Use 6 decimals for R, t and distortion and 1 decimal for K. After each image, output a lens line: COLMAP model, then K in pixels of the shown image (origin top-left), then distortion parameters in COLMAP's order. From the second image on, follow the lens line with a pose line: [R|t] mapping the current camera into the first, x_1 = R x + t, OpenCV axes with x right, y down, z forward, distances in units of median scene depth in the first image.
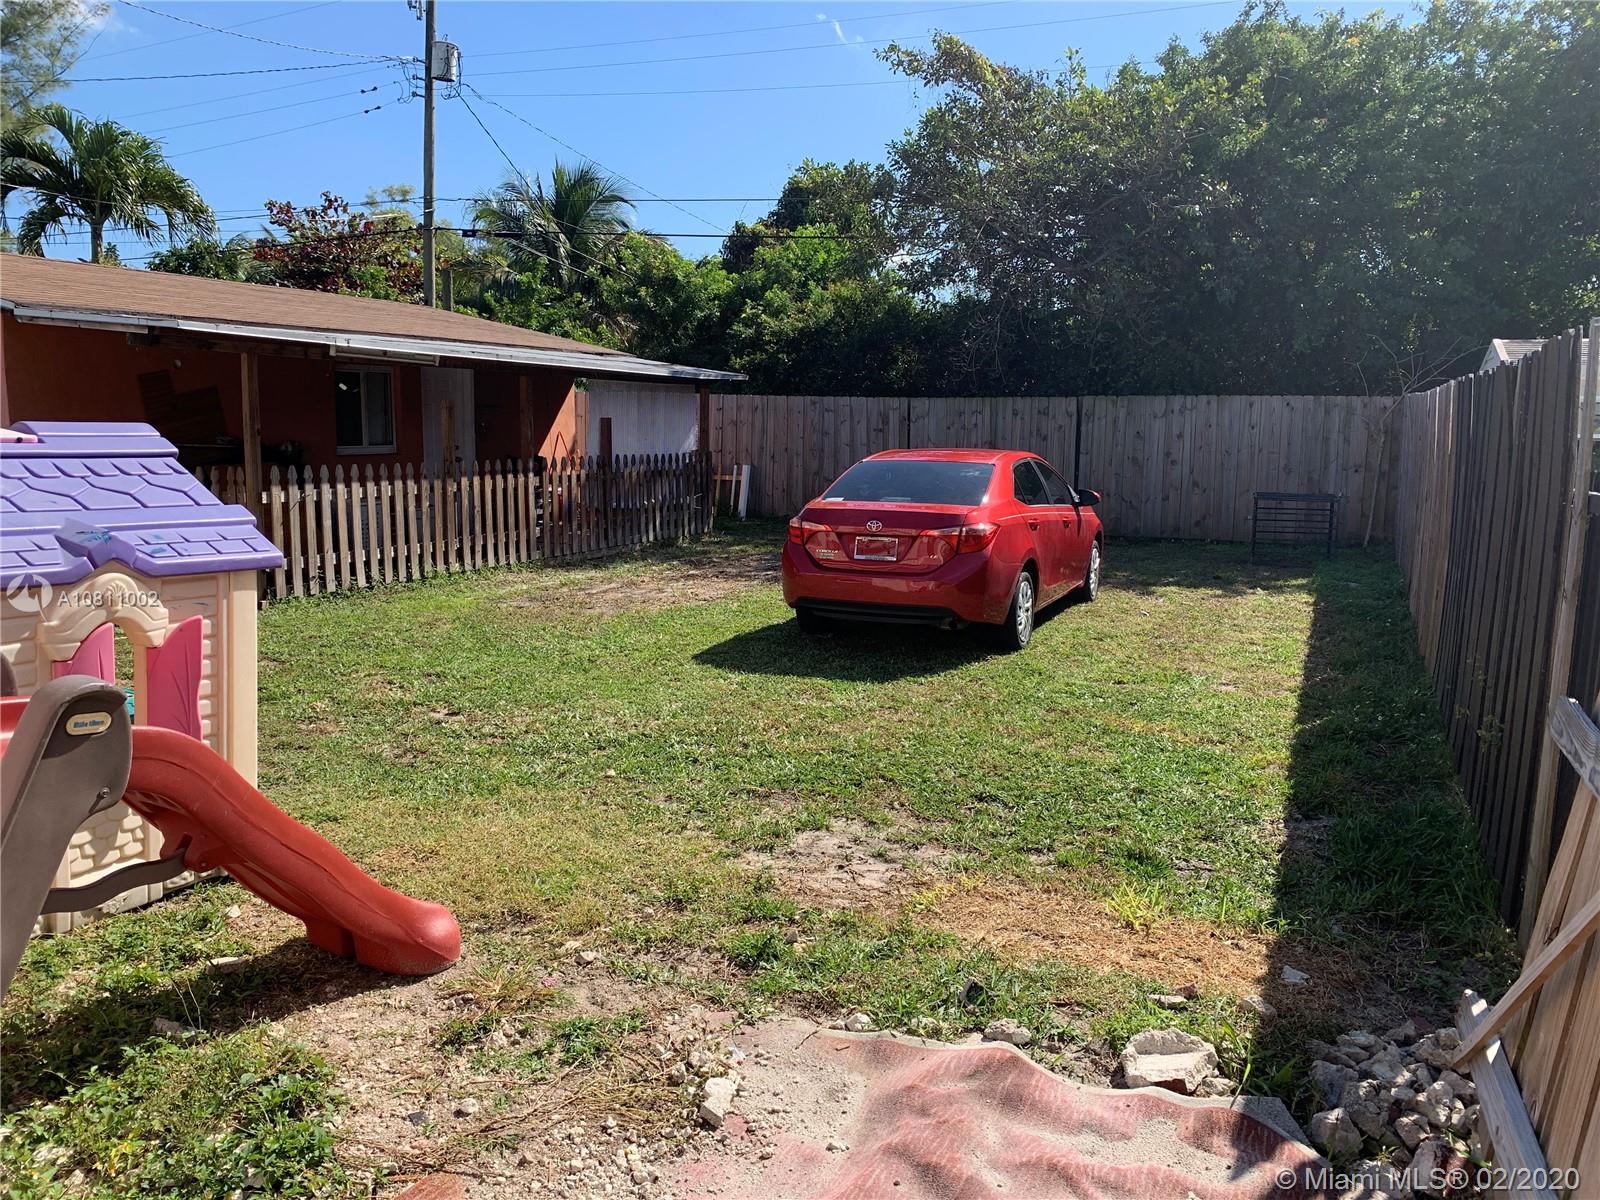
lens RADIAL K [[1201.2, 0, 783.8], [0, 1201.2, 608.9], [0, 0, 1]] dist [0.012900, -0.017462]
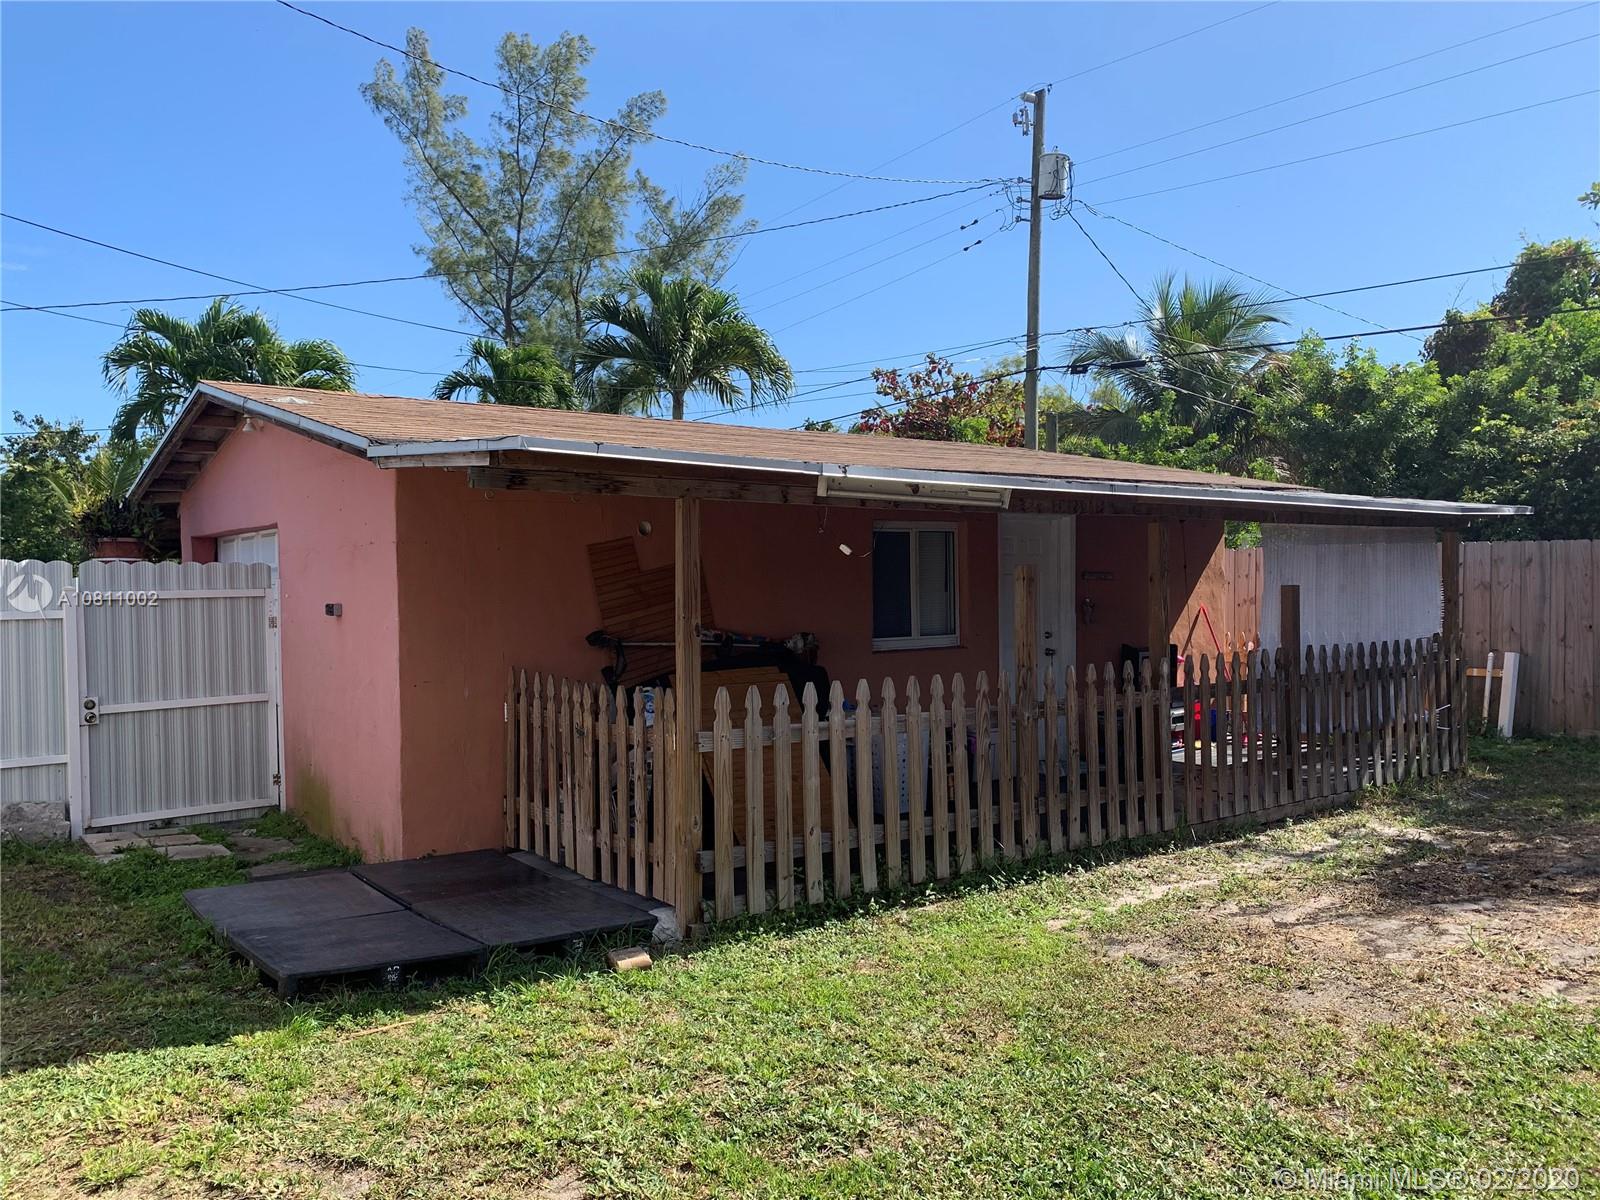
lens RADIAL K [[1201.2, 0, 785.6], [0, 1201.2, 596.5], [0, 0, 1]] dist [0.012900, -0.017462]
pose [[0.879299, -0.021903, -0.475766, -0.064522], [-0.048545, 0.989618, -0.135279, -0.045937], [0.473790, 0.142047, 0.869107, 0.272305]]
